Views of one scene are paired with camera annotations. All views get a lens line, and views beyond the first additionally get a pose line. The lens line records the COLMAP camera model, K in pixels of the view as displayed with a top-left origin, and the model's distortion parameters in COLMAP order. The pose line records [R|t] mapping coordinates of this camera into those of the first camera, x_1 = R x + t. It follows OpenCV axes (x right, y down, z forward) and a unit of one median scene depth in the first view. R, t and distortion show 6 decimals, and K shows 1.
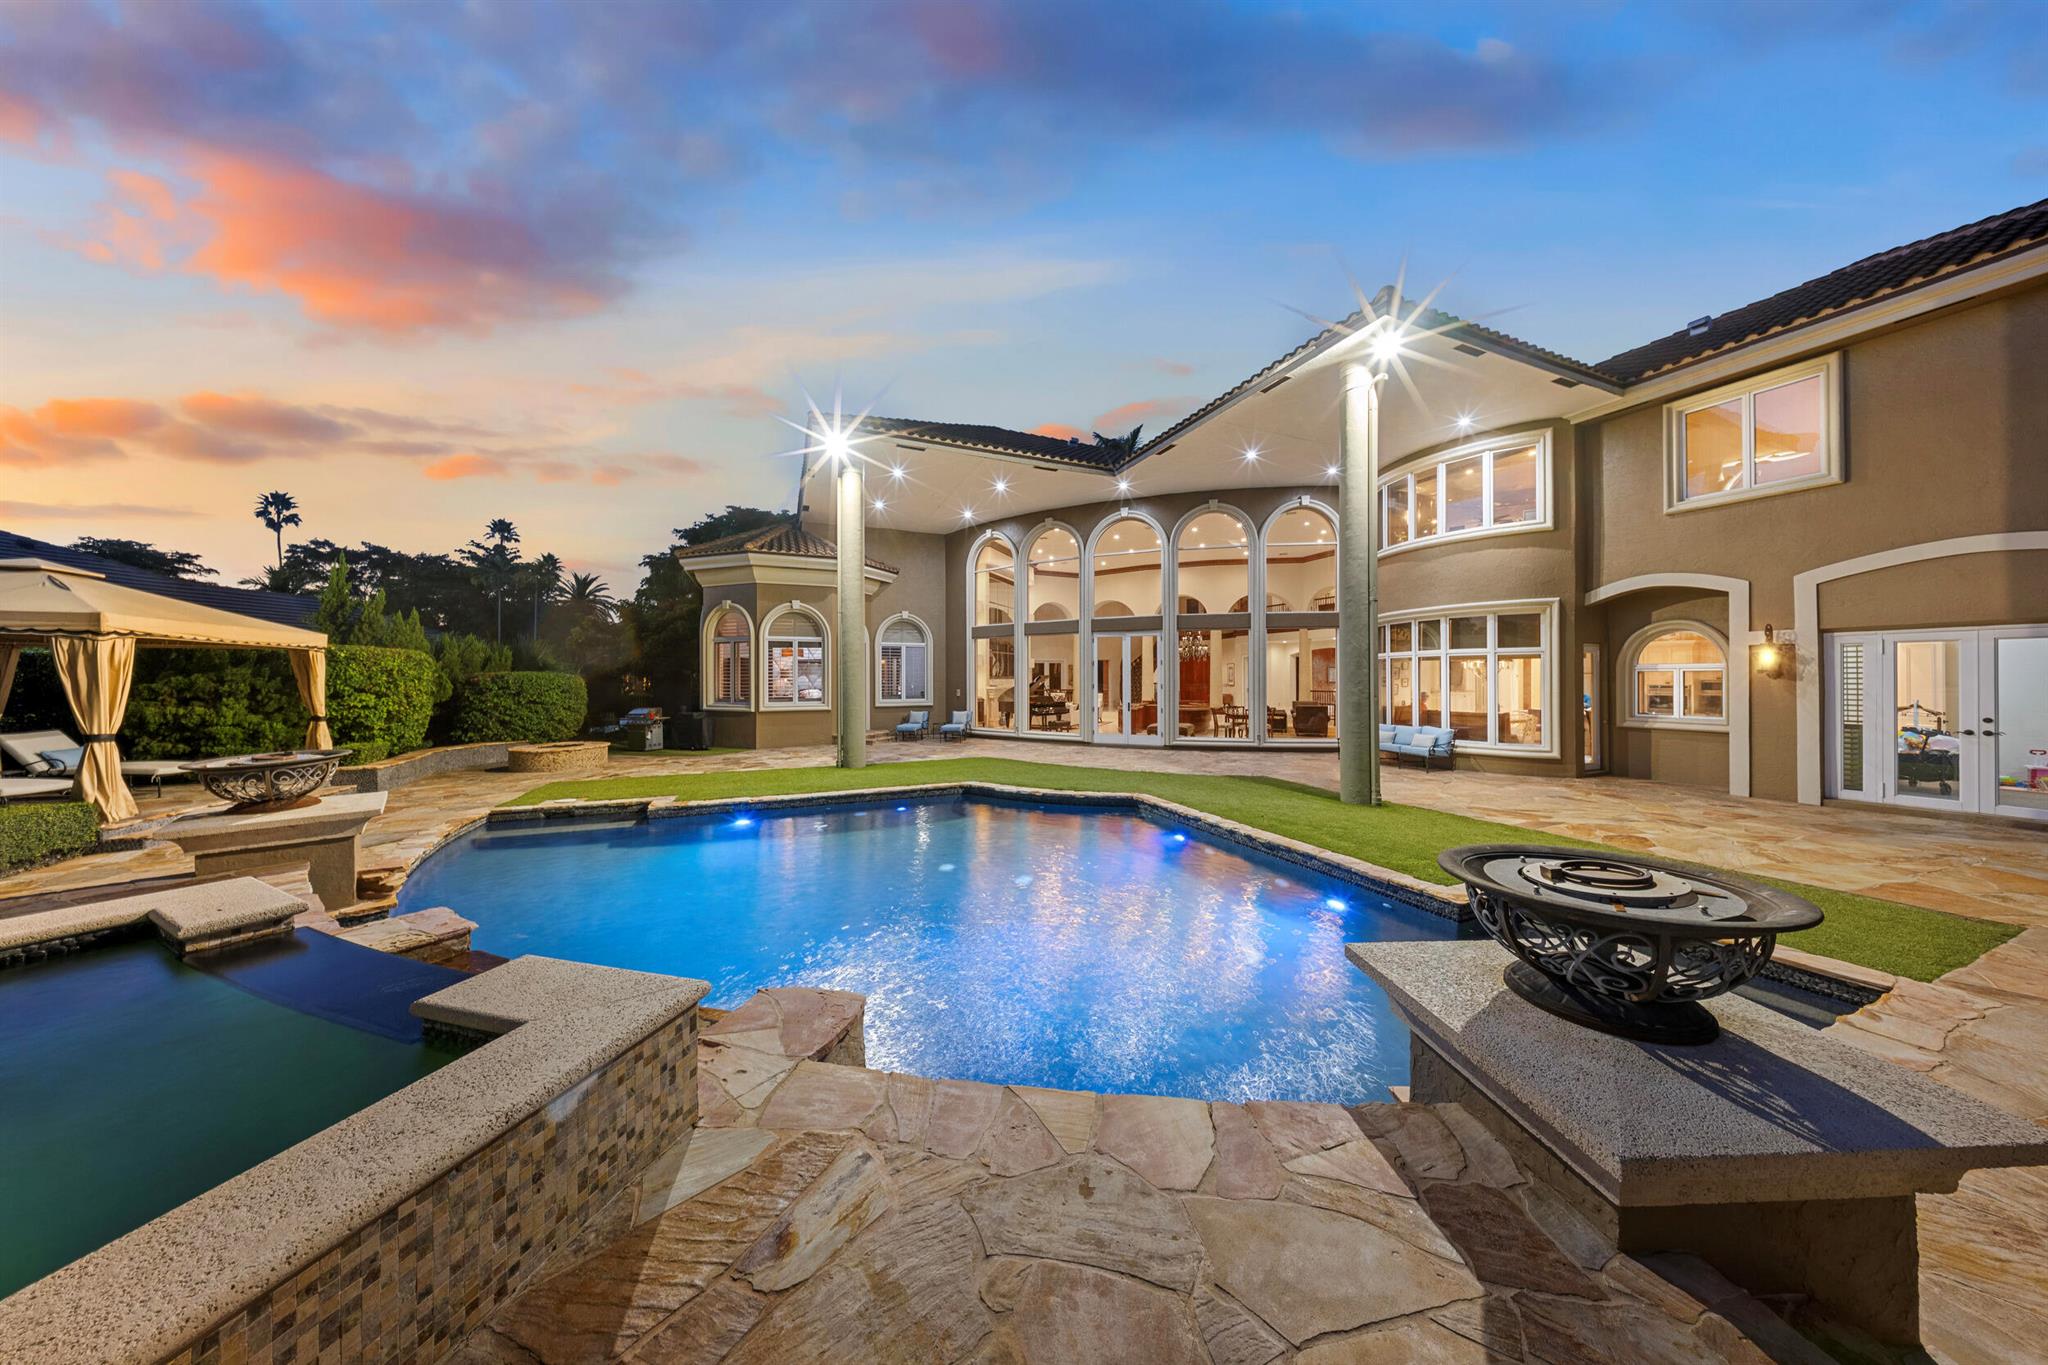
lens RADIAL K [[608.8, 0, 1030.6], [0, 608.8, 673.8], [0, 0, 1]] dist [0.001189, -0.000087]
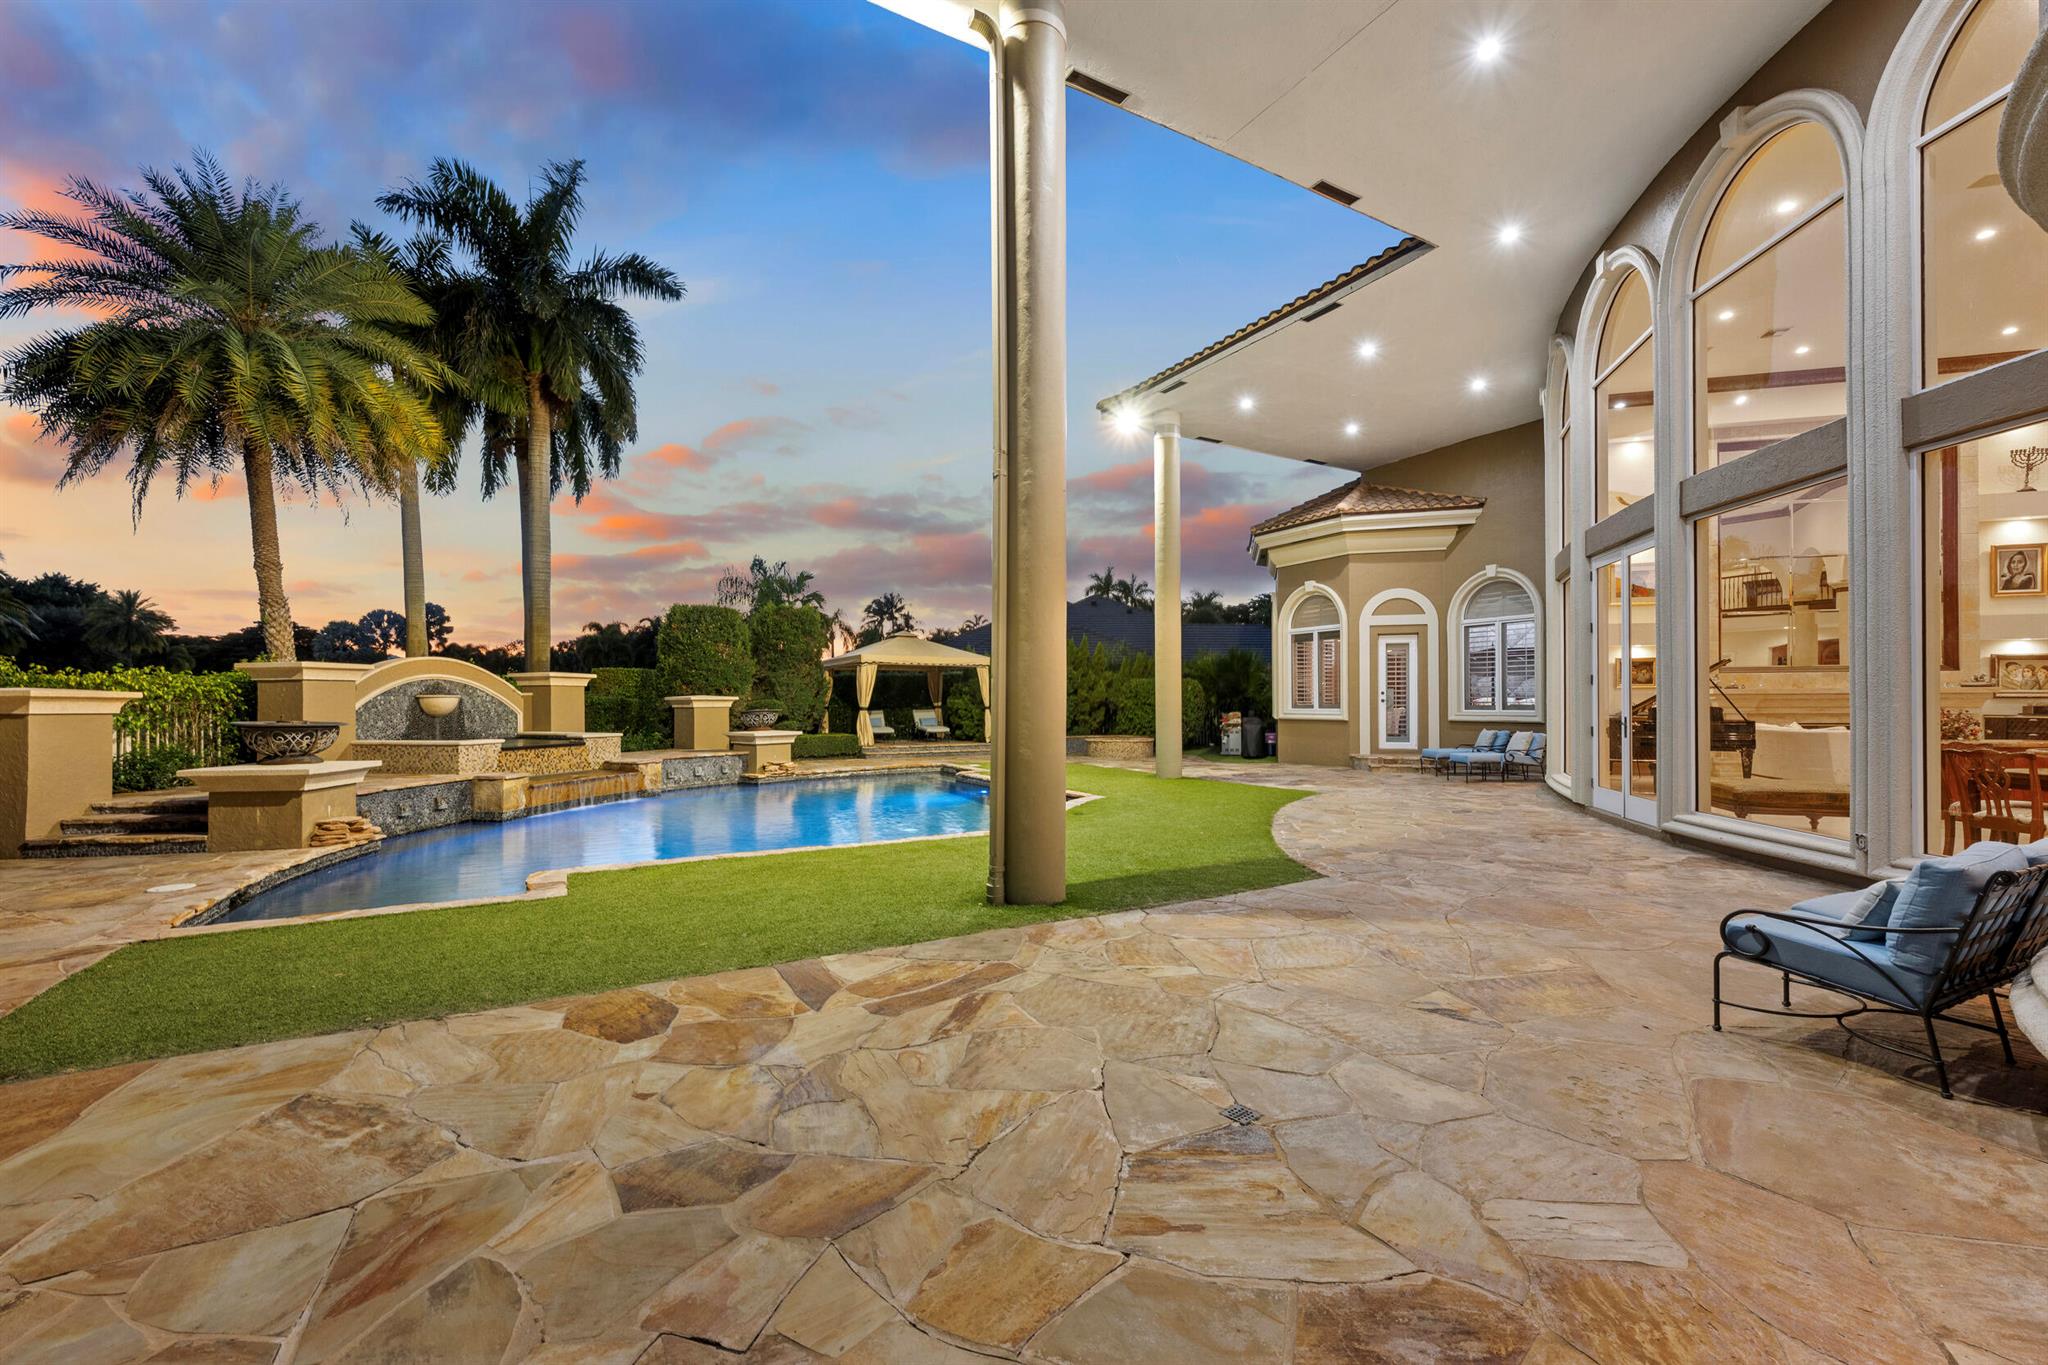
lens RADIAL K [[816.7, 0, 1024.0], [0, 816.7, 682.5], [0, 0, 1]] dist [-0.000156, 0.000014]
pose [[0.103556, -0.017243, -0.994474, 0.945676], [0.011864, 0.999800, -0.016100, 0.037197], [0.994553, -0.010131, 0.103740, 0.763113]]
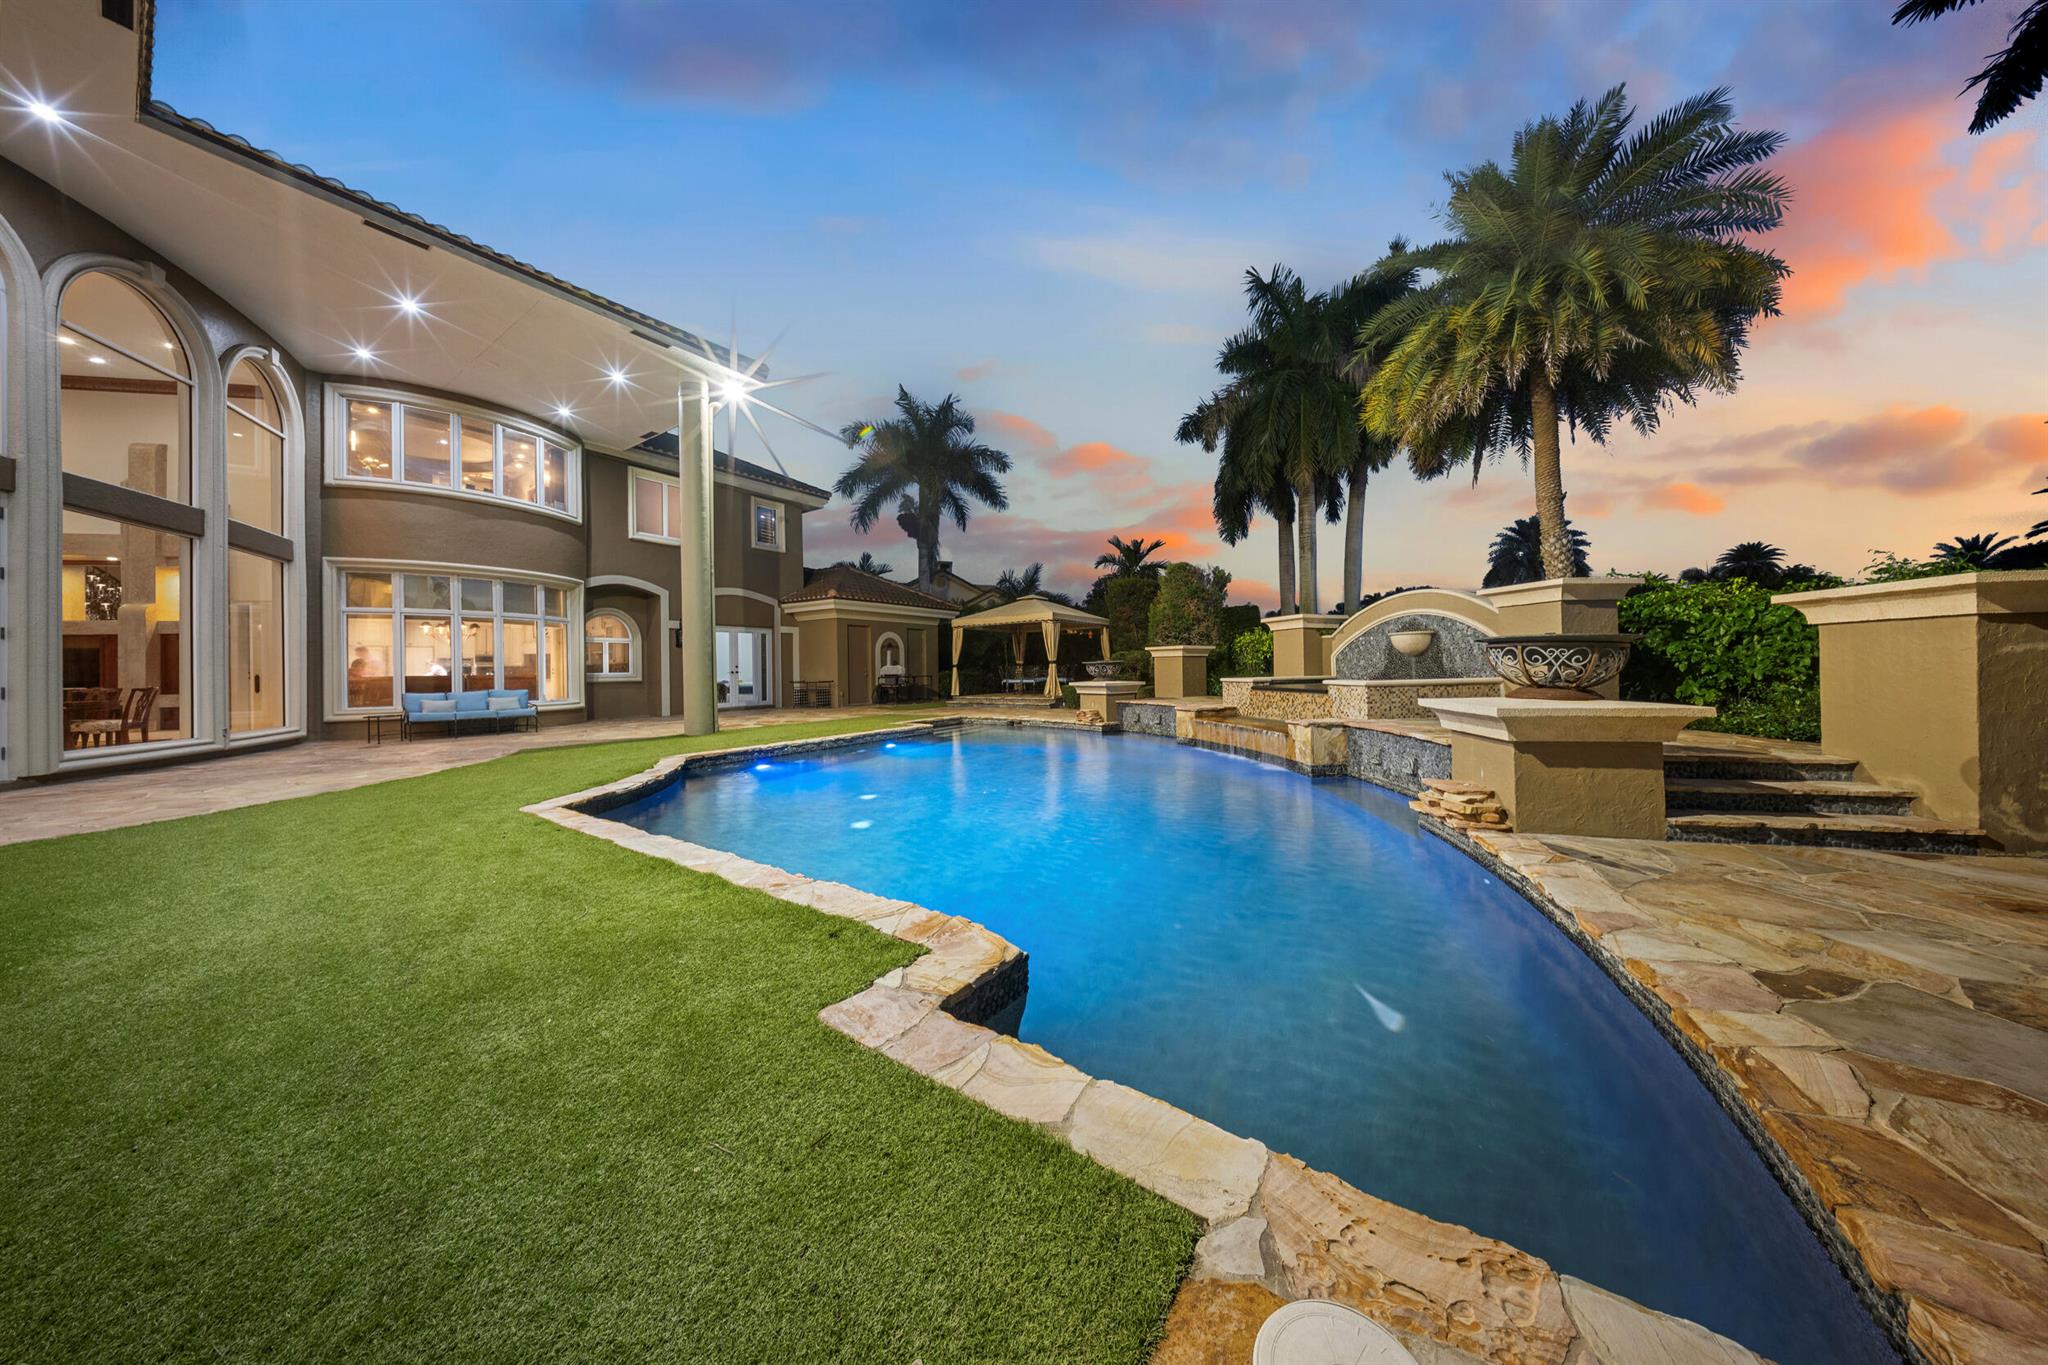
lens RADIAL K [[608.8, 0, 1030.6], [0, 608.8, 673.8], [0, 0, 1]] dist [0.001189, -0.000087]
pose [[-0.554740, 0.004508, 0.832011, -0.695699], [0.010067, 0.999948, 0.001295, 0.075201], [-0.831963, 0.009094, -0.554757, 0.912680]]
